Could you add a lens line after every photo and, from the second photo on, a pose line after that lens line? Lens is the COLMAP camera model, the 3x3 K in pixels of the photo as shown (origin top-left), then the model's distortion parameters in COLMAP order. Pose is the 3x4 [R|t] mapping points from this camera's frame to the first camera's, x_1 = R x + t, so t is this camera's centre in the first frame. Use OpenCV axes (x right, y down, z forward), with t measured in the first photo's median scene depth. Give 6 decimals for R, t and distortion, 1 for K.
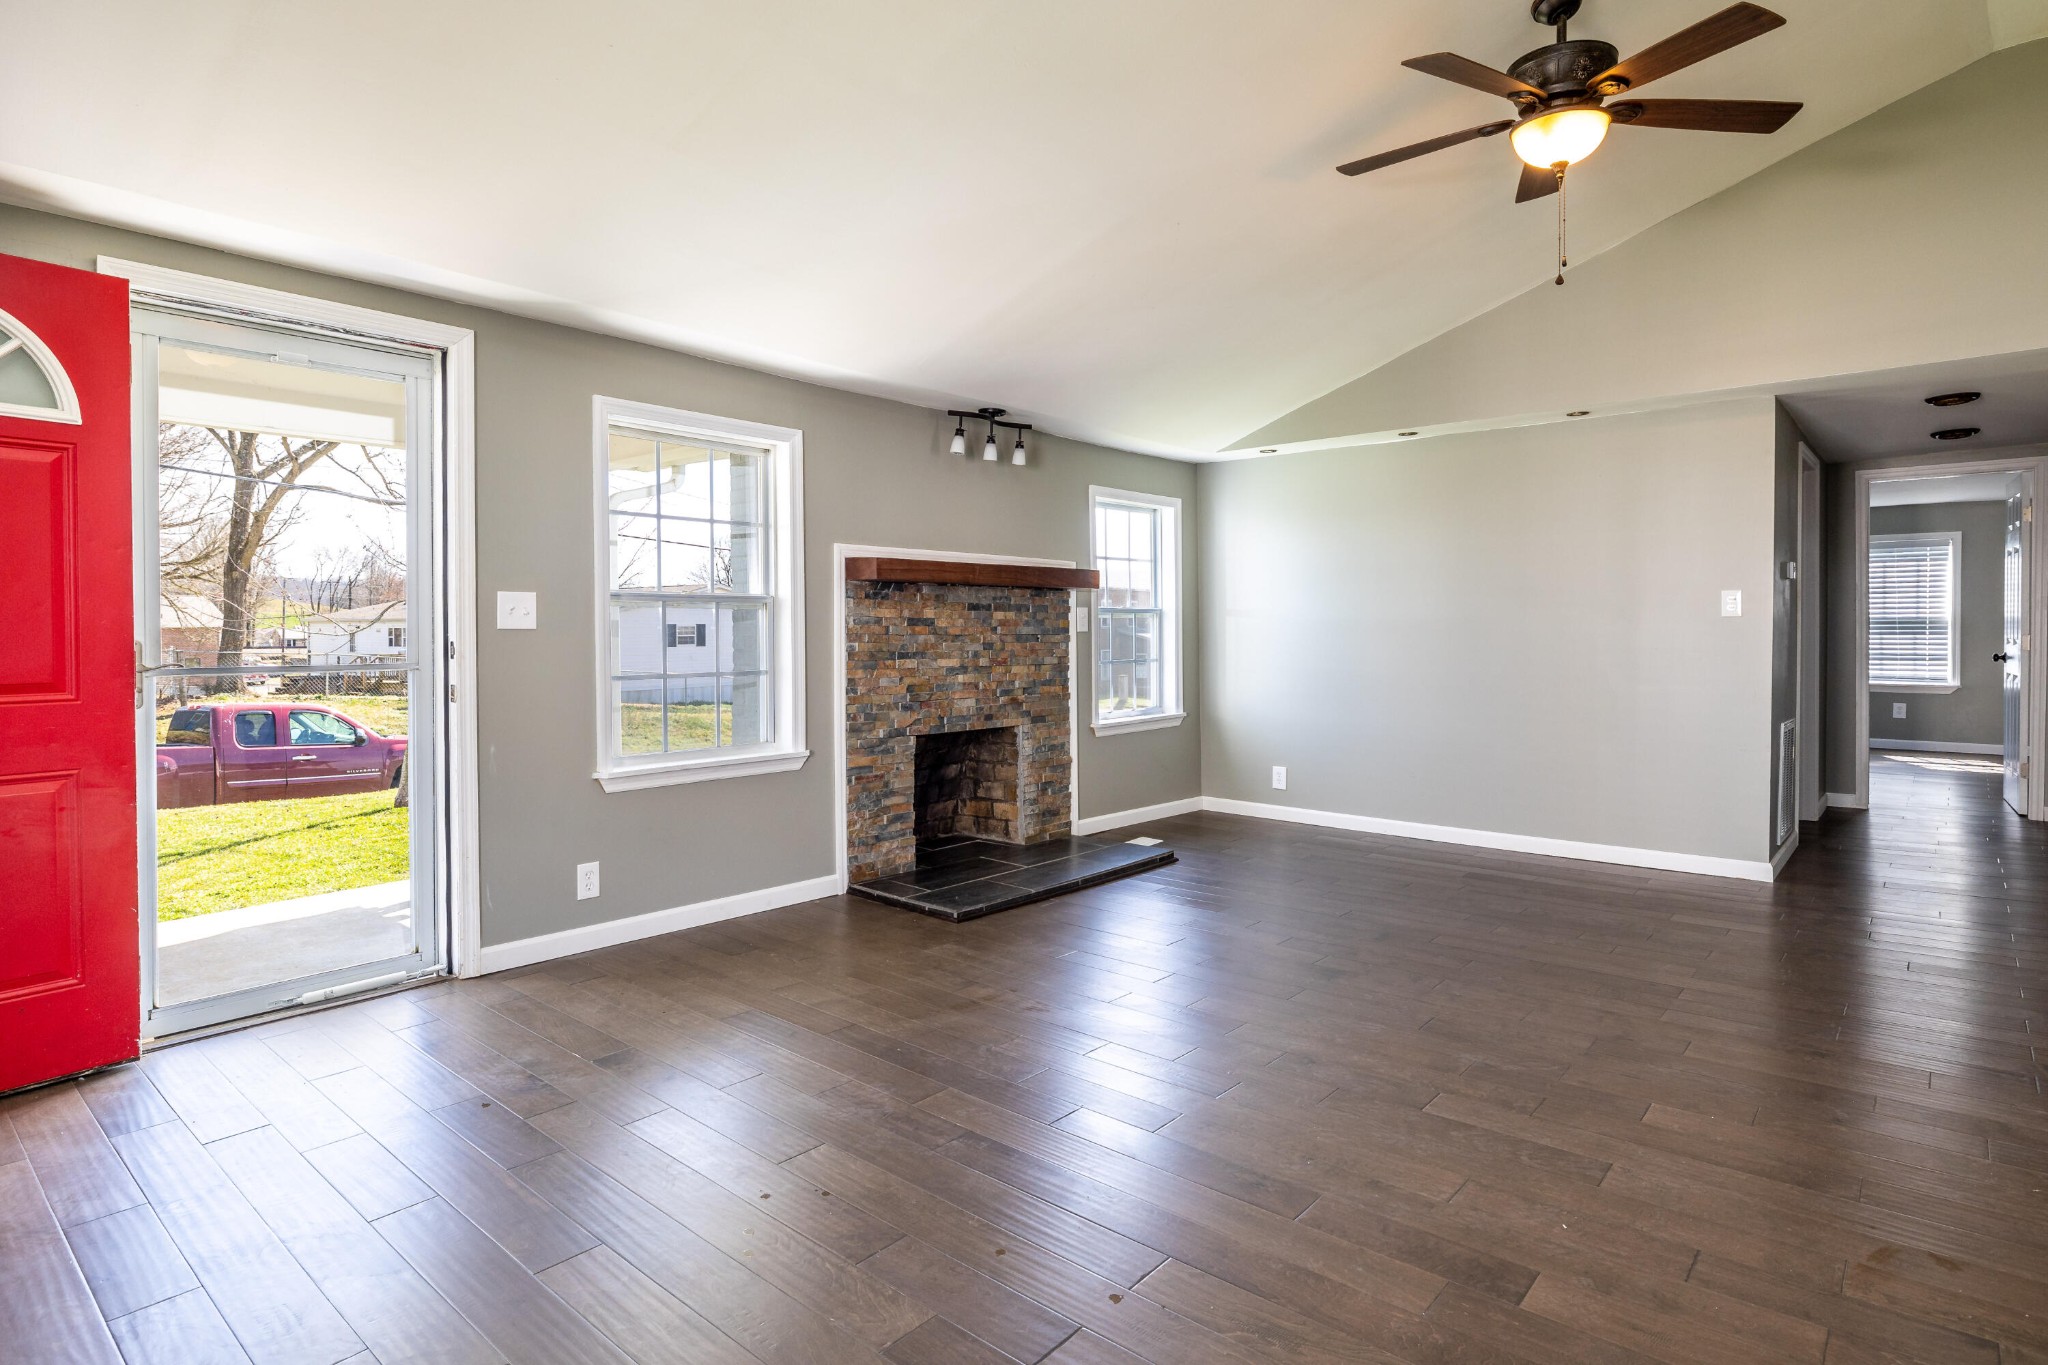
lens RADIAL K [[1080.2, 0, 1046.9], [0, 1080.2, 642.7], [0, 0, 1]] dist [-0.001607, -0.000336]
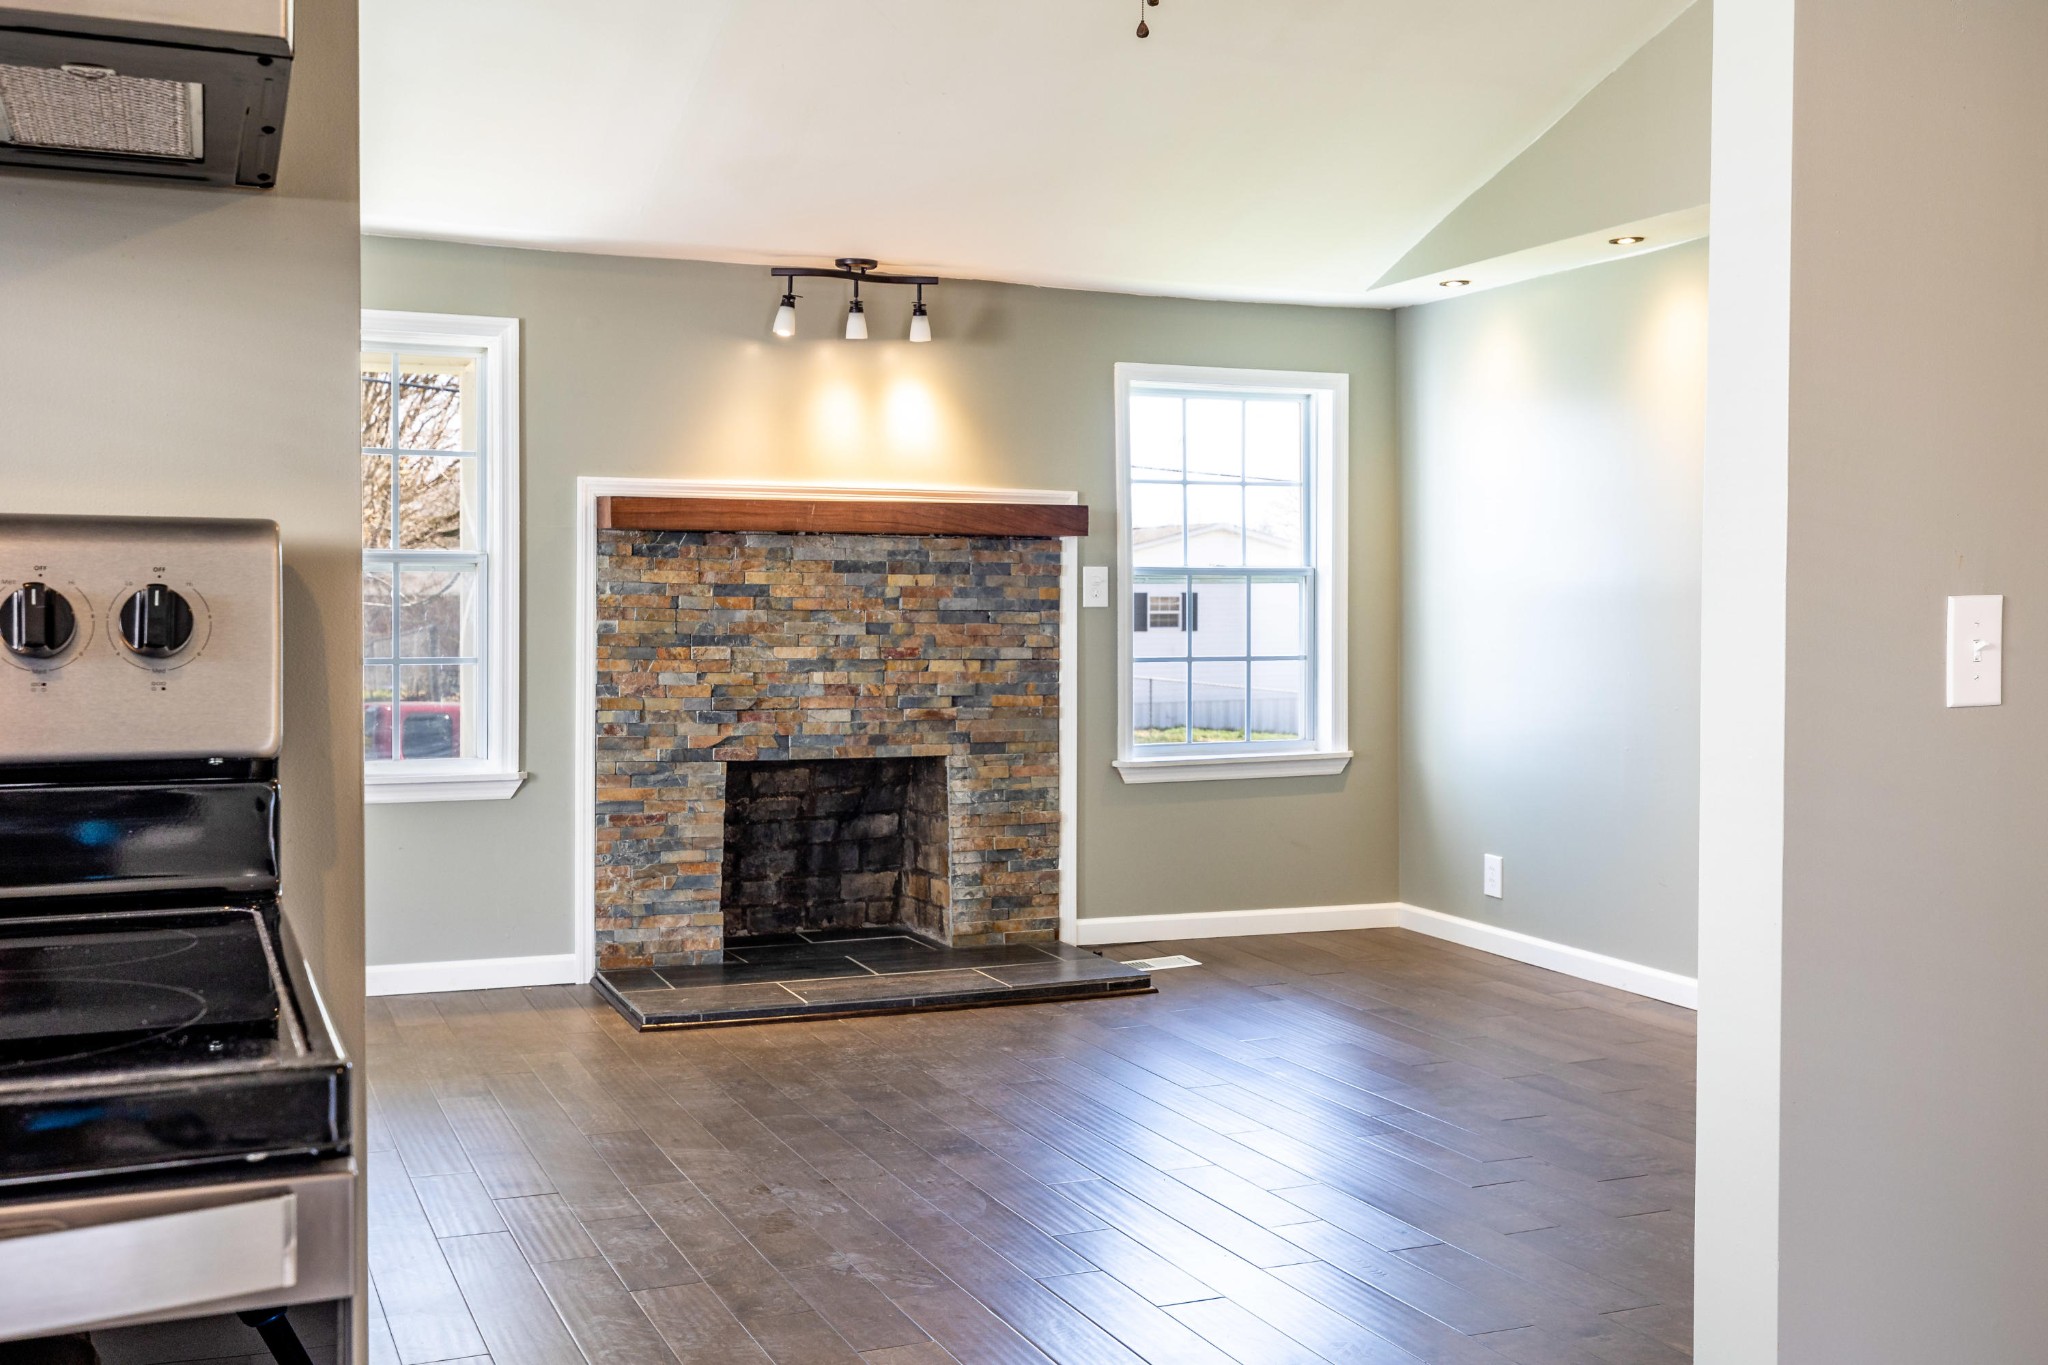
lens RADIAL K [[2004.9, 0, 1017.7], [0, 2004.9, 626.9], [0, 0, 1]] dist [-0.001546, -0.001844]
pose [[0.896773, 0.010546, -0.442366, 0.556244], [-0.010762, 0.999940, 0.002022, -0.001054], [0.442360, 0.002948, 0.896833, -0.025217]]
